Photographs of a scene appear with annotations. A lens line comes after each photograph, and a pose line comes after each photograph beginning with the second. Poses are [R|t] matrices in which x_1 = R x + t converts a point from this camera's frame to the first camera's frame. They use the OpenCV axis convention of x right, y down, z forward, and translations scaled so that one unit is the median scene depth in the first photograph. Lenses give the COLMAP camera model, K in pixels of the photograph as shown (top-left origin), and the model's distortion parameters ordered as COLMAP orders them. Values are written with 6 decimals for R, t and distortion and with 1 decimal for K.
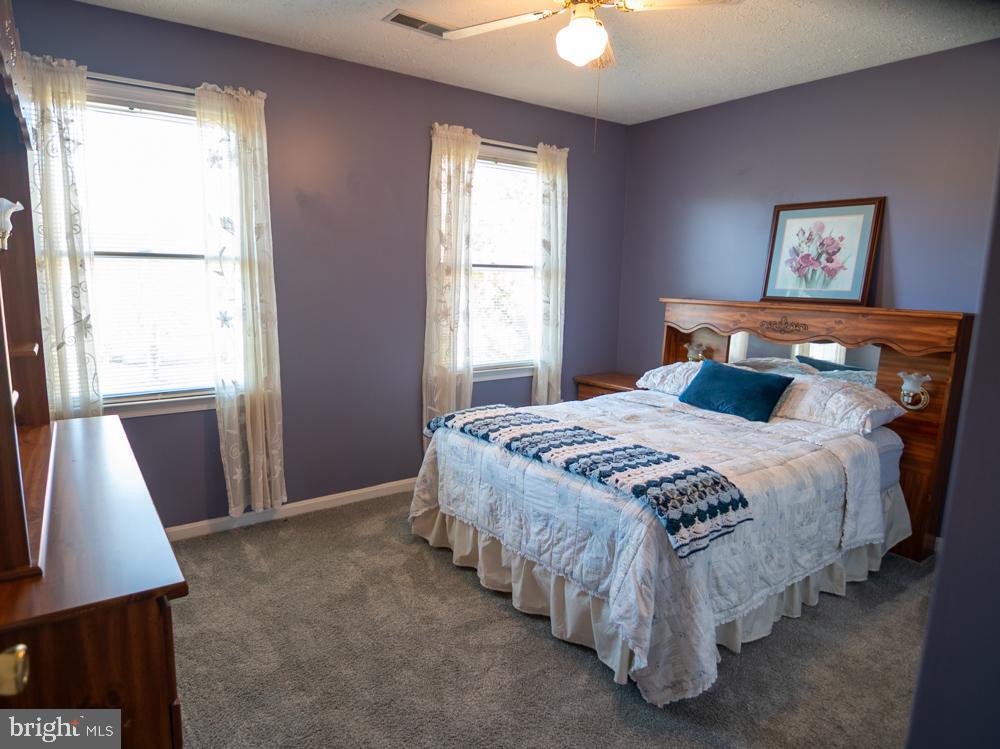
lens RADIAL K [[584.9, 0, 492.6], [0, 584.9, 376.3], [0, 0, 1]] dist [-0.007304, -0.011609]
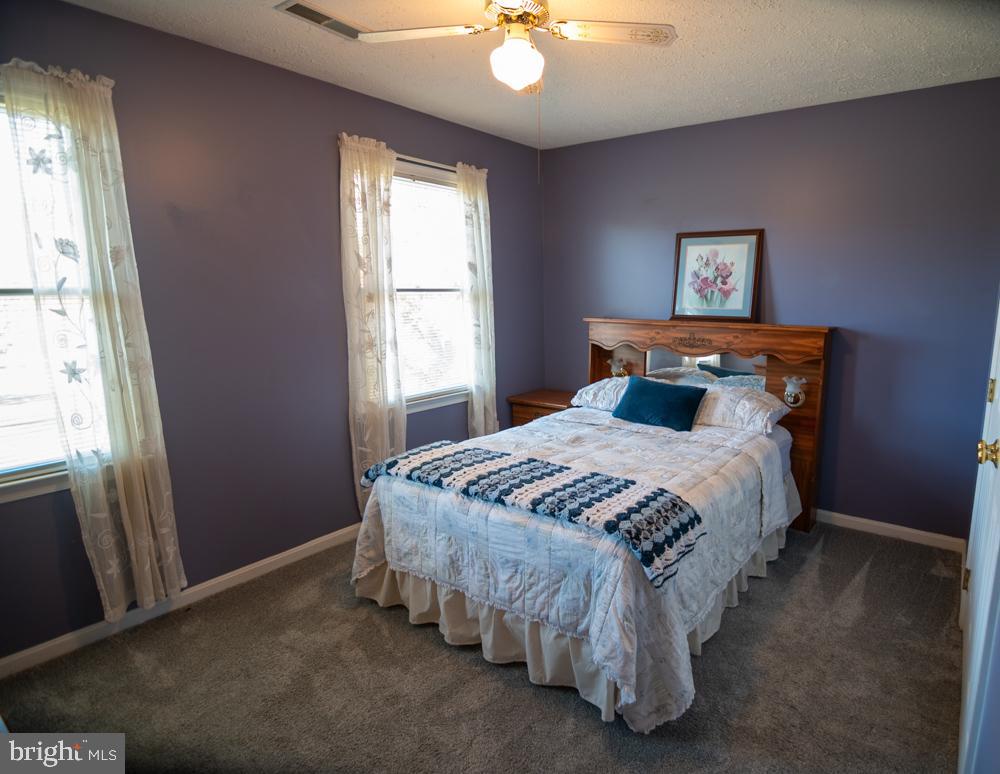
lens RADIAL K [[541.8, 0, 597.5], [0, 541.8, 389.0], [0, 0, 1]] dist [-0.008906, -0.007103]
pose [[0.936115, -0.071290, 0.344392, -0.055743], [0.063600, 0.997410, 0.033591, -0.054272], [-0.345894, -0.009542, 0.938225, 0.101101]]
